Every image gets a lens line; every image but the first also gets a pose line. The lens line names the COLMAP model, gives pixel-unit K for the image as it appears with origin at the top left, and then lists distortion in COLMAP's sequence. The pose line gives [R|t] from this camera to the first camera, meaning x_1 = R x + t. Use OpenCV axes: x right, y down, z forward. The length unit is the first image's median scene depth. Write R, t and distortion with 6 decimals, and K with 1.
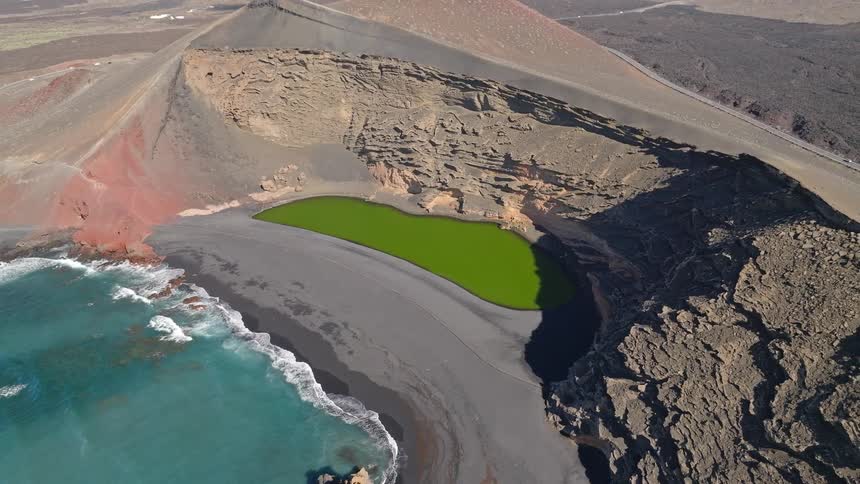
lens RADIAL K [[641.7, 0, 428.8], [0, 641.7, 241.9], [0, 0, 1]] dist [0.006020, 0.000627]
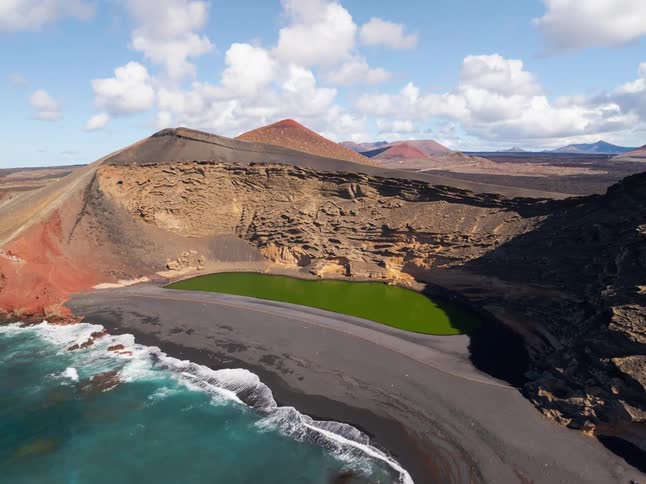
lens RADIAL K [[459.6, 0, 323.4], [0, 459.6, 244.0], [0, 0, 1]] dist [-0.031761, -0.006990]
pose [[0.988054, -0.026162, 0.151871, -0.123707], [0.061631, 0.970326, -0.233813, 0.092257], [-0.141248, 0.240380, 0.960347, 0.195868]]
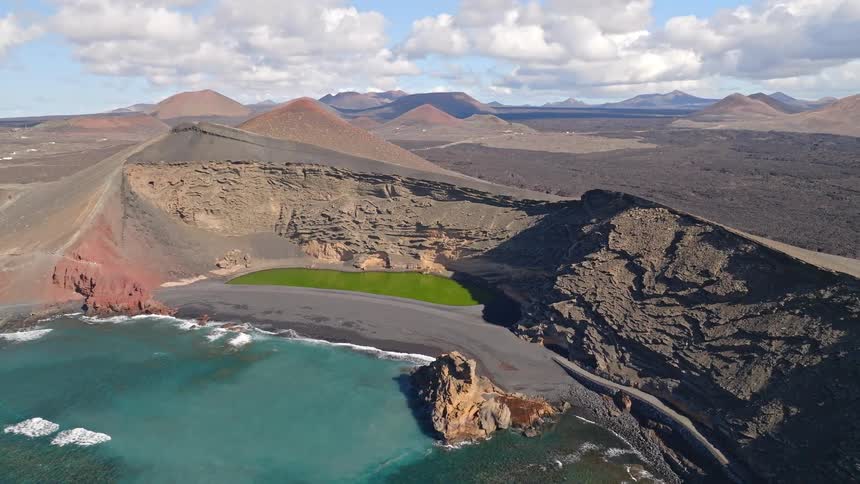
lens RADIAL K [[641.7, 0, 425.4], [0, 641.7, 240.8], [0, 0, 1]] dist [0.006020, 0.000627]
pose [[0.947395, -0.056129, 0.315107, -0.303102], [0.124719, 0.971424, -0.201940, 0.183890], [-0.294767, 0.230617, 0.927323, -0.284099]]
